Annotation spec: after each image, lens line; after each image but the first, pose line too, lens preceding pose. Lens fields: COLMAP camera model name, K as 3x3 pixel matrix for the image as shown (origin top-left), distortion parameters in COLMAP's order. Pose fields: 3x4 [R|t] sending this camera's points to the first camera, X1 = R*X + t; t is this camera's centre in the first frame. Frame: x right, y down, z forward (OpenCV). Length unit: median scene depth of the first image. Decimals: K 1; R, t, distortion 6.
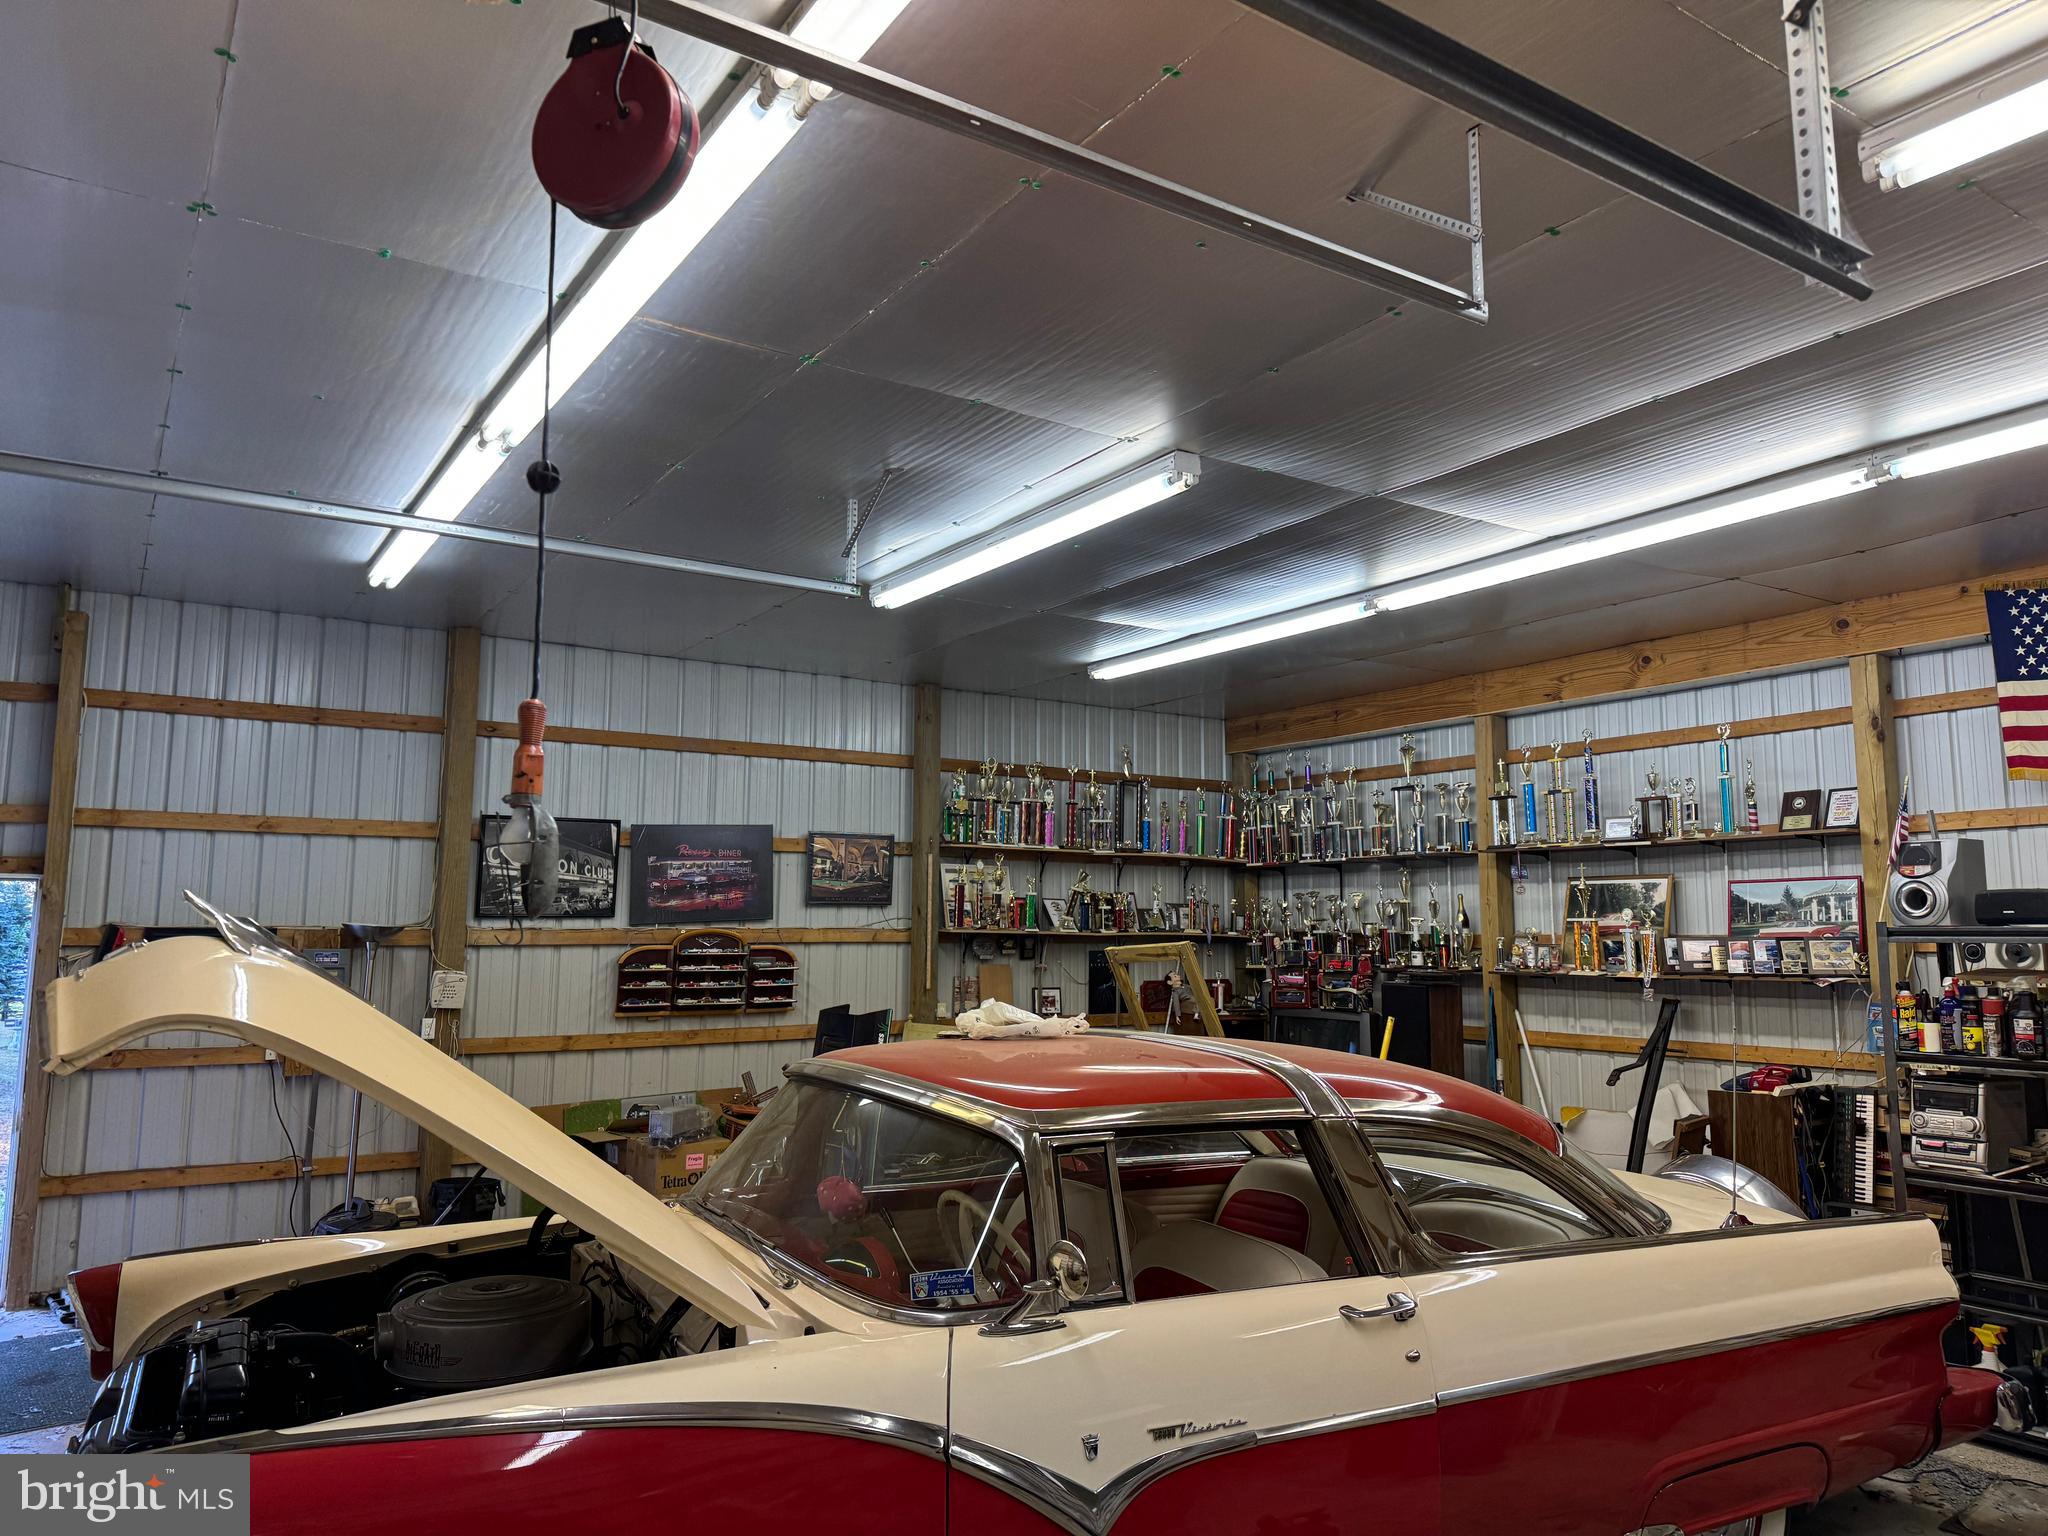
lens RADIAL K [[1406.3, 0, 1024.7], [0, 1406.3, 768.6], [0, 0, 1]] dist [0.007755, -0.022484]
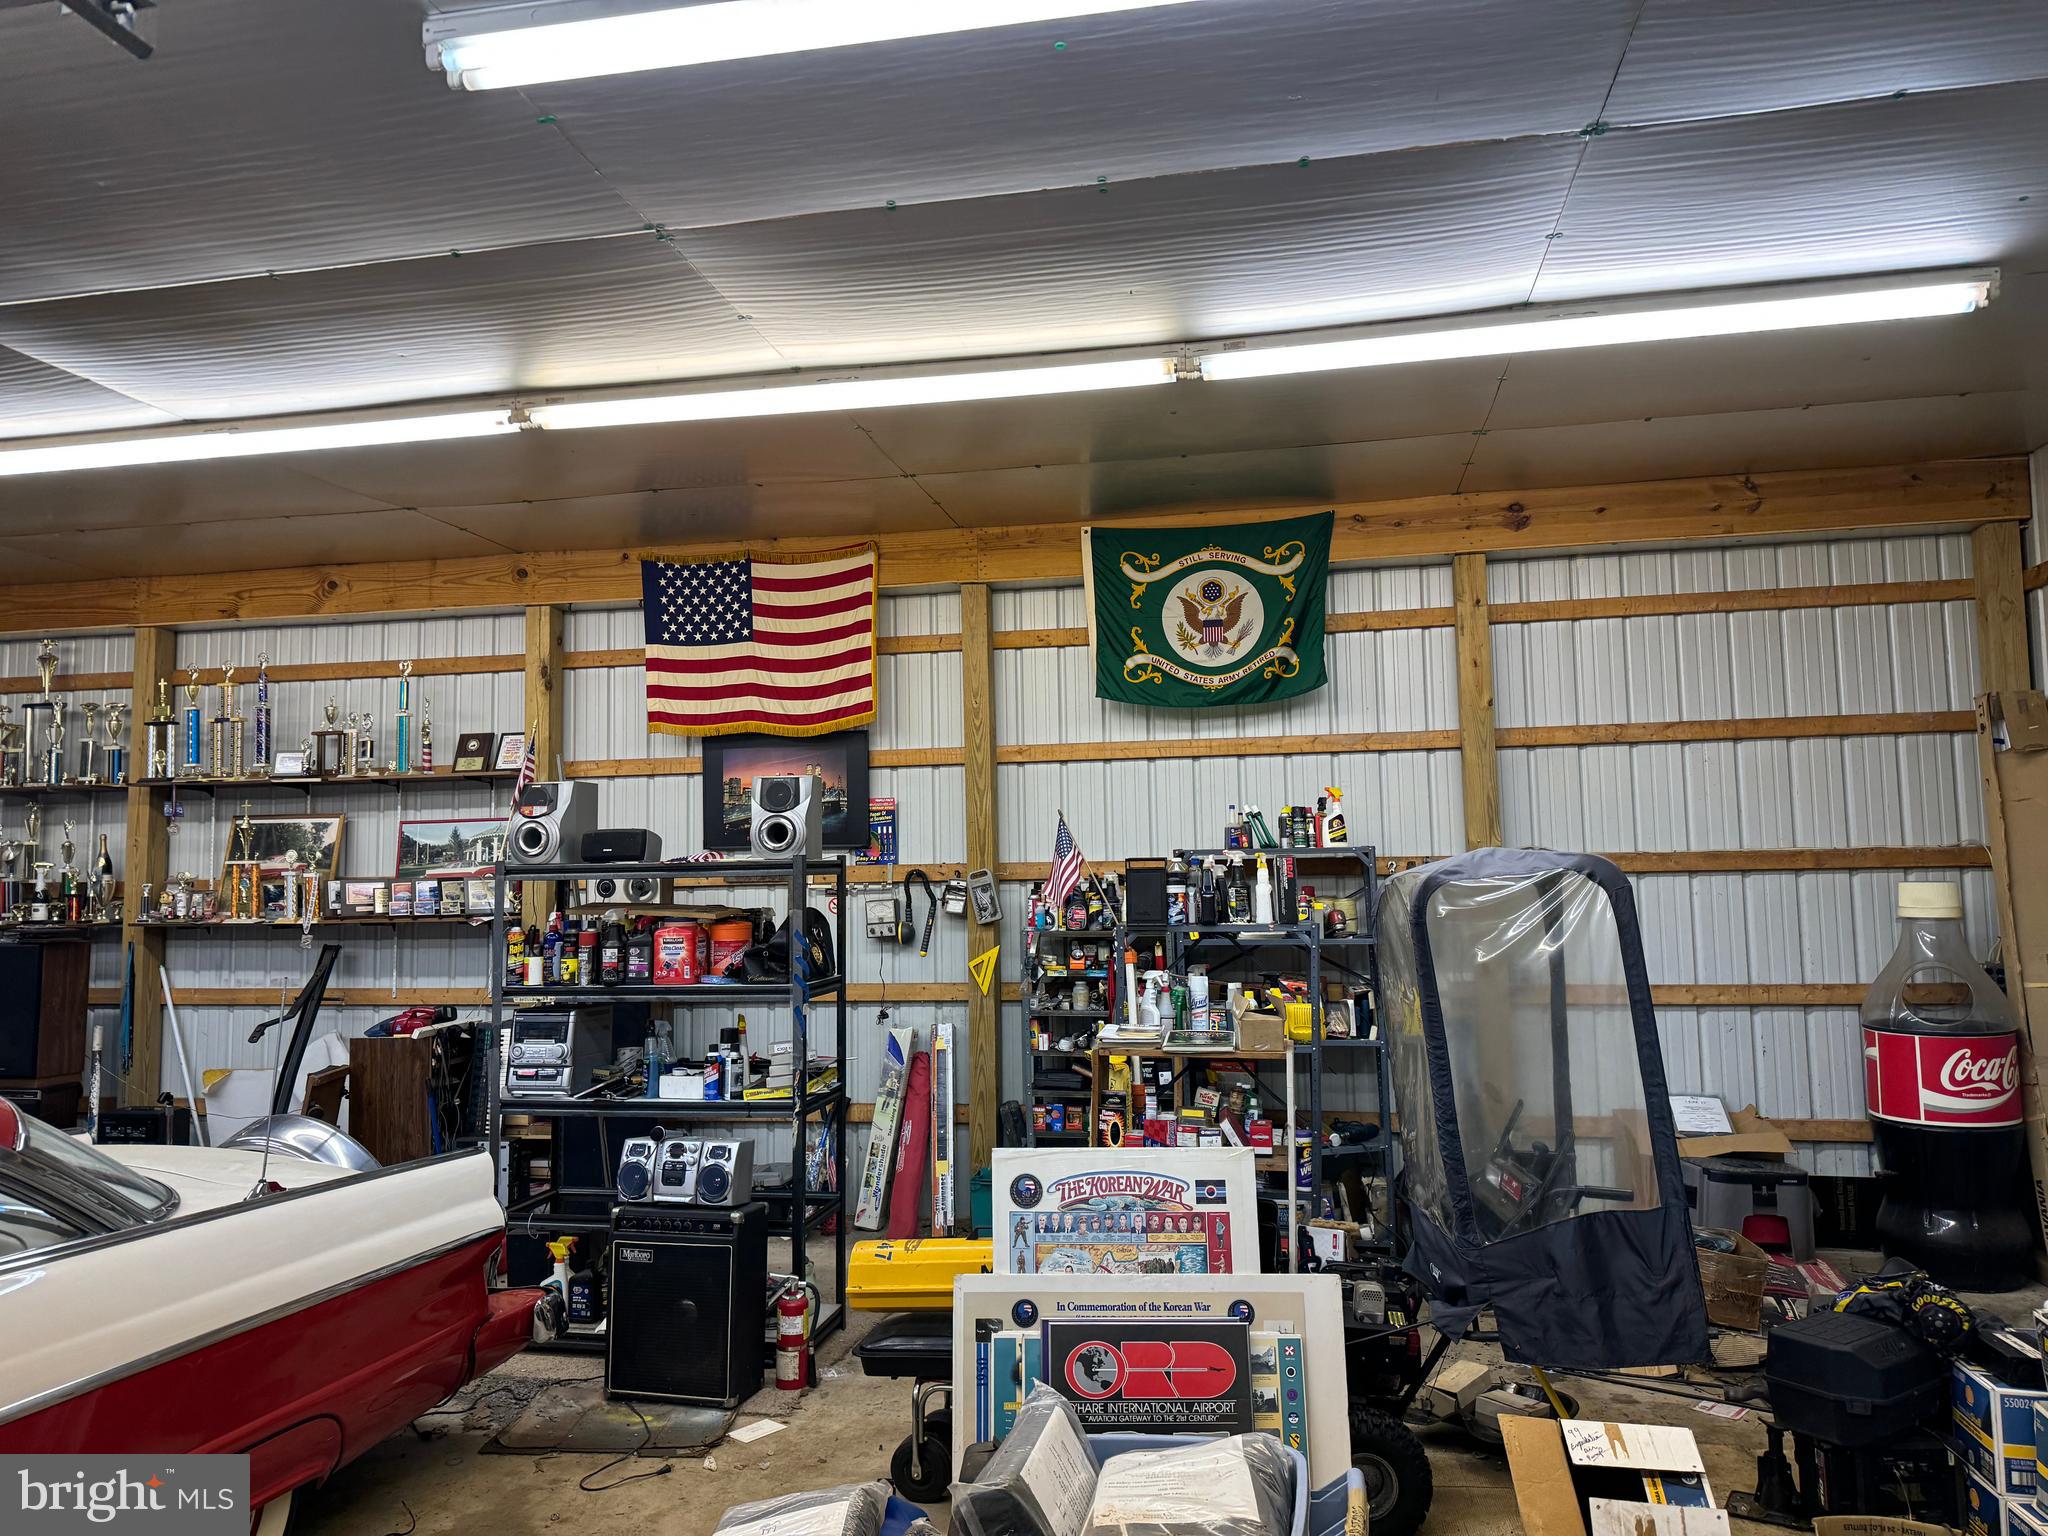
lens RADIAL K [[1406.3, 0, 1034.9], [0, 1406.3, 766.7], [0, 0, 1]] dist [0.007755, -0.022484]
pose [[0.678533, 0.040136, 0.733473, 0.085574], [-0.067744, 0.997670, 0.008076, 0.004497], [-0.731440, -0.055168, 0.679671, 0.018166]]
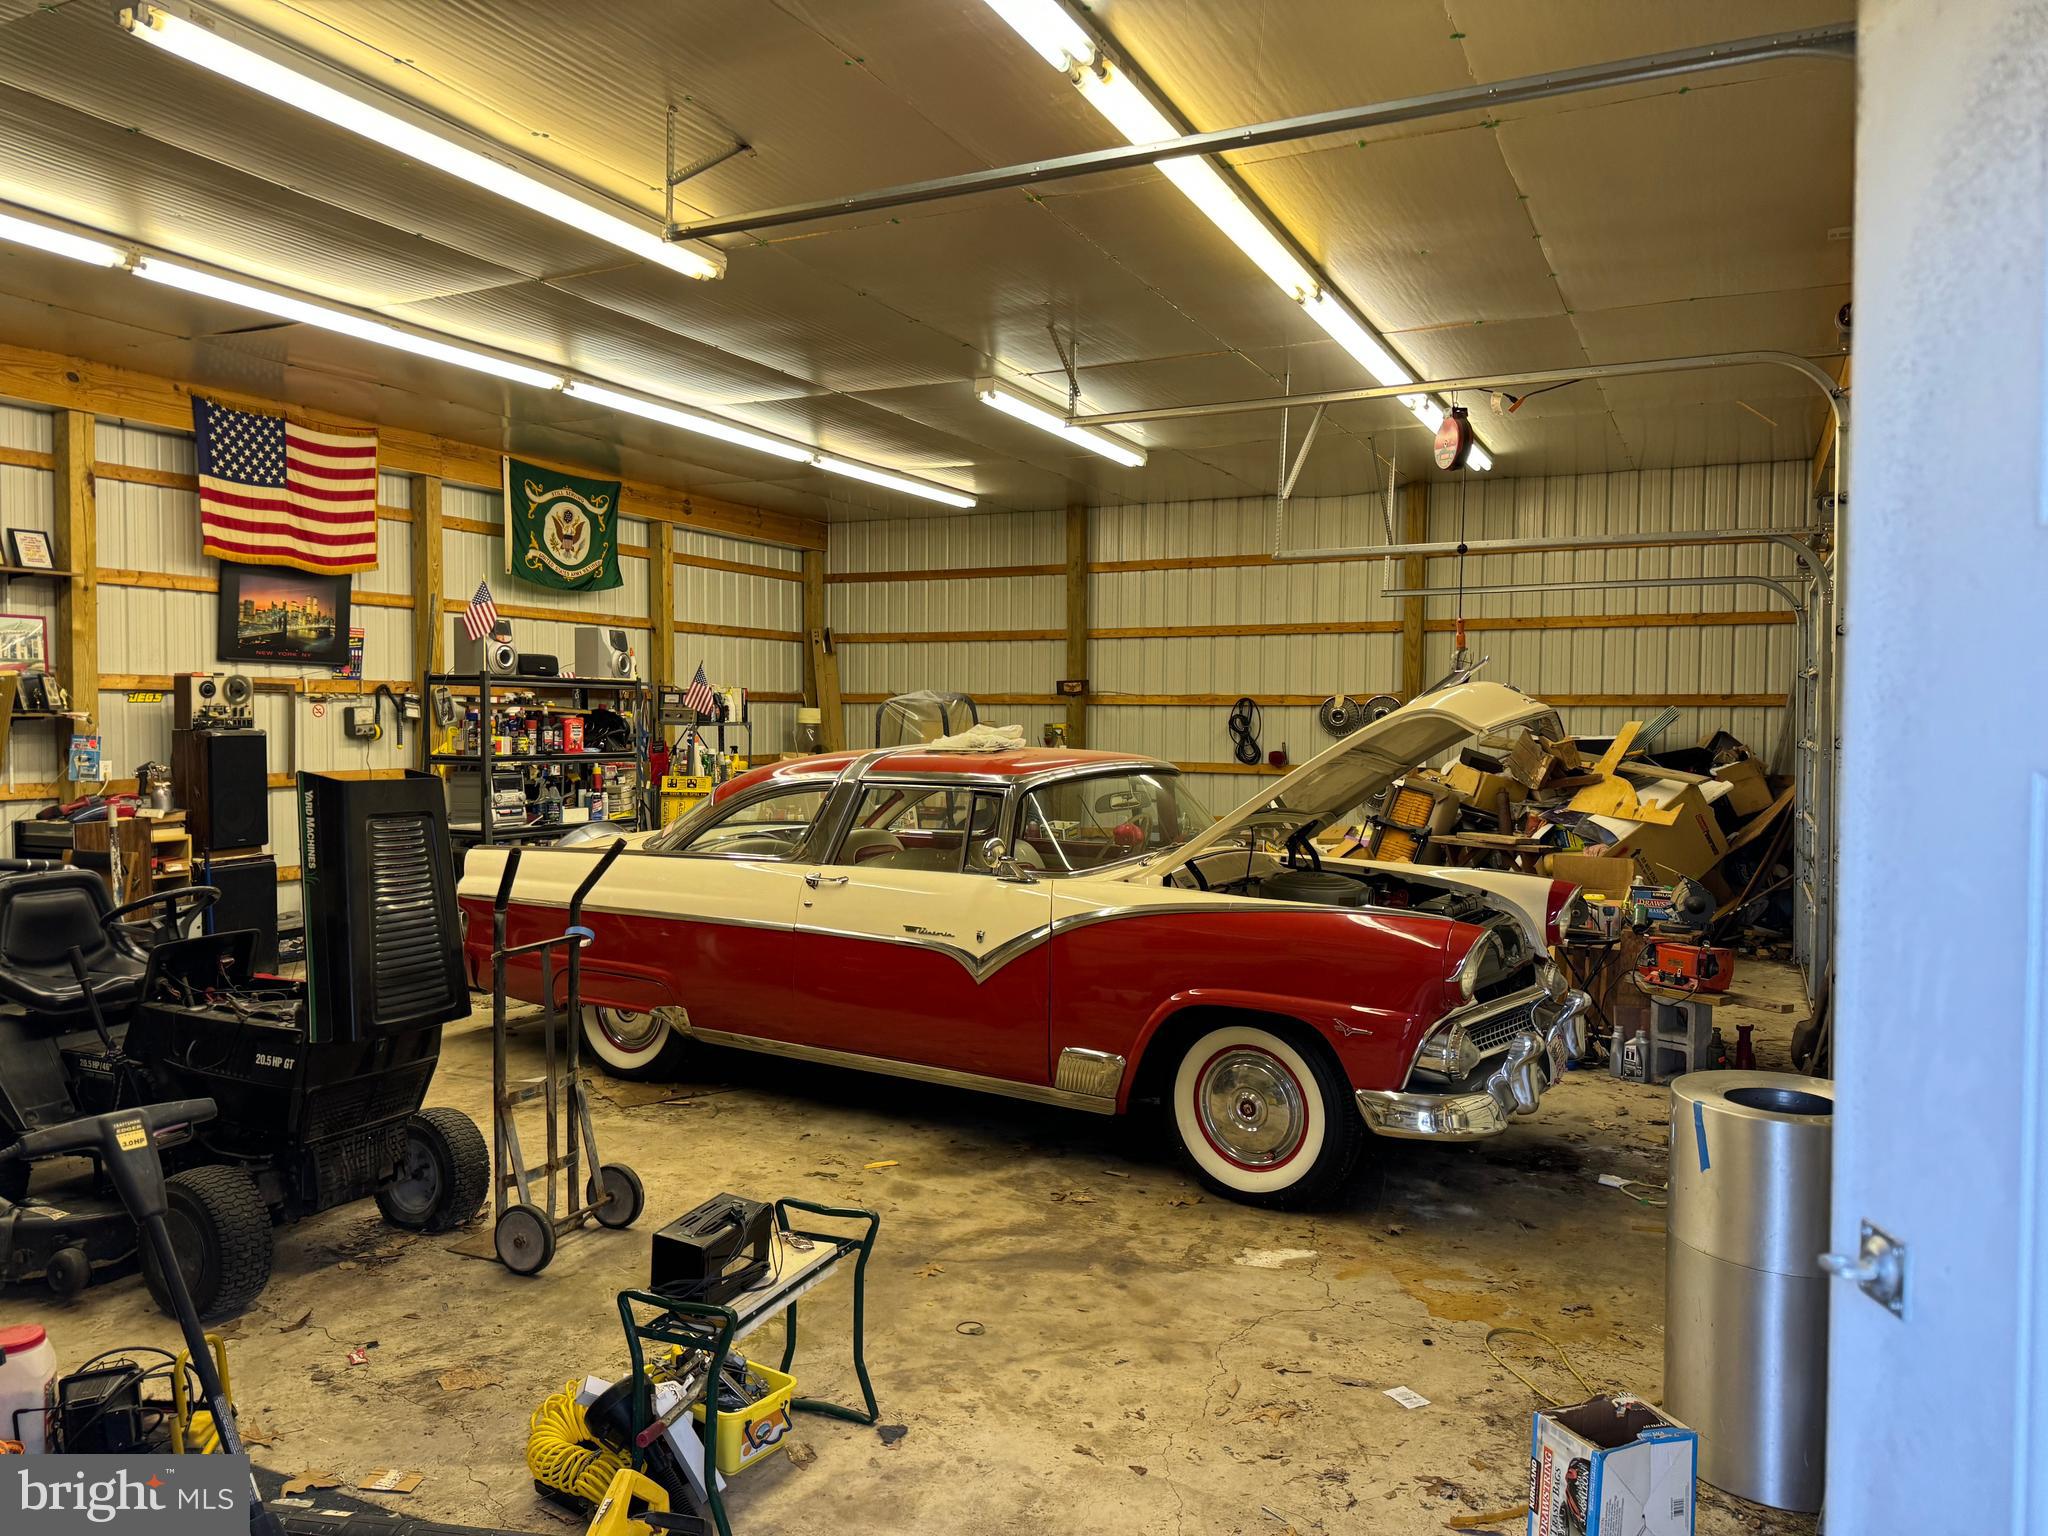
lens RADIAL K [[1406.3, 0, 1024.0], [0, 1406.3, 771.3], [0, 0, 1]] dist [0.007755, -0.022484]
pose [[-0.498752, -0.043861, 0.865634, -0.685825], [-0.117847, 0.992876, -0.017592, 0.123465], [-0.858696, -0.110786, -0.500368, 0.883924]]
